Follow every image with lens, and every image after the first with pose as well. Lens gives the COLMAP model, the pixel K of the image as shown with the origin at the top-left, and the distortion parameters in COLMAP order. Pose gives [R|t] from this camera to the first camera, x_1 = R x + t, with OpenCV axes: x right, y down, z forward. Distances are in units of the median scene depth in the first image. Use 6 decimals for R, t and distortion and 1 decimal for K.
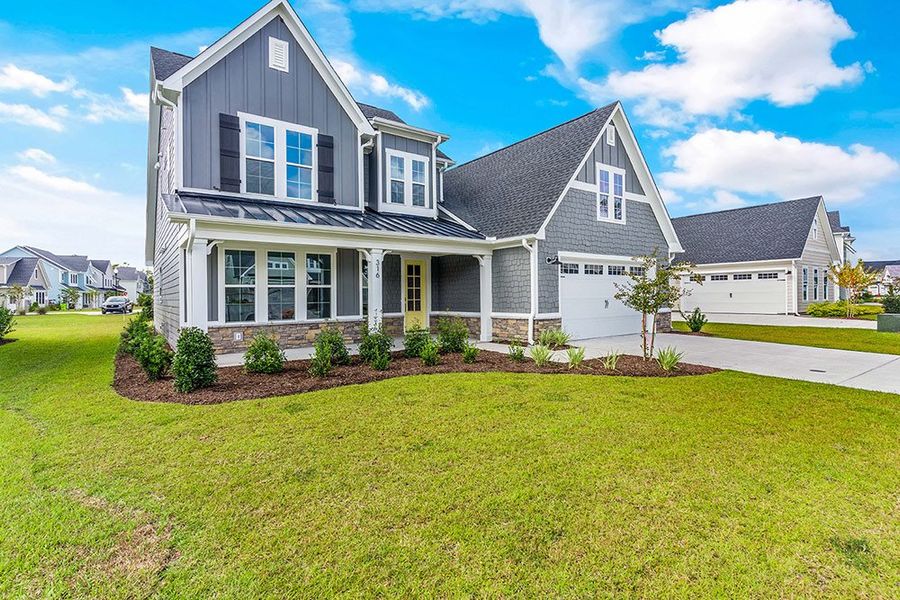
lens RADIAL K [[433.1, 0, 451.6], [0, 433.1, 294.8], [0, 0, 1]] dist [0.000080, -0.000513]
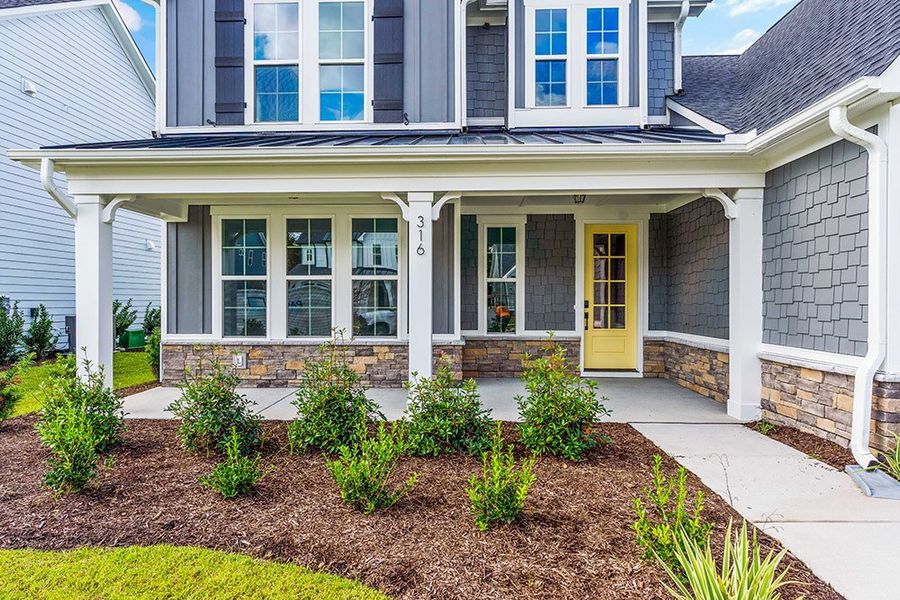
lens RADIAL K [[533.8, 0, 451.6], [0, 533.8, 302.7], [0, 0, 1]] dist [0.003957, 0.000445]
pose [[0.783217, 0.014084, -0.621589, 0.178374], [-0.007045, 0.999880, 0.013778, 0.001731], [0.621708, -0.006412, 0.783223, 0.507429]]
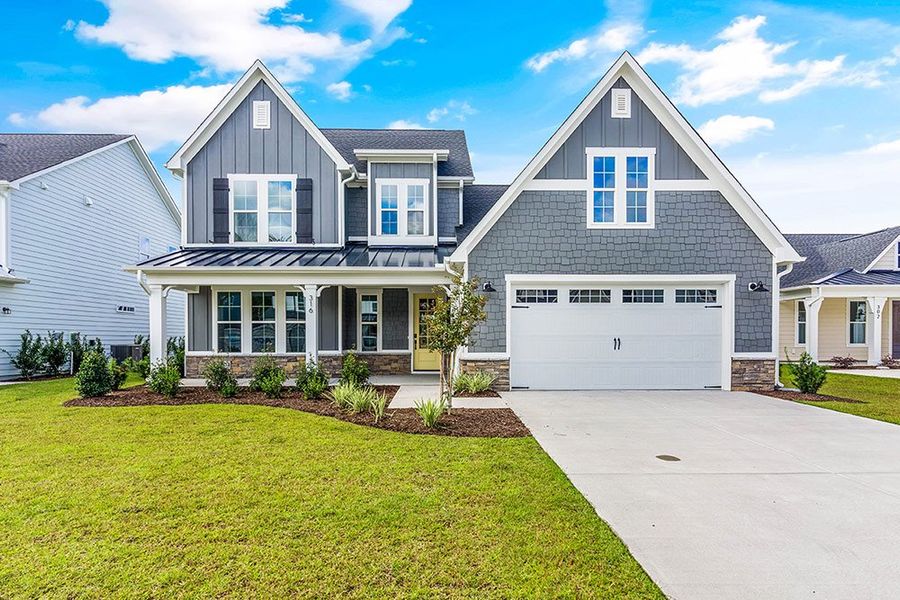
lens RADIAL K [[492.0, 0, 455.8], [0, 492.0, 344.6], [0, 0, 1]] dist [0.001107, 0.002656]
pose [[0.824998, 0.016579, -0.564892, 0.670585], [-0.005815, 0.999766, 0.020849, 0.007945], [0.565106, -0.013915, 0.824901, 0.205310]]
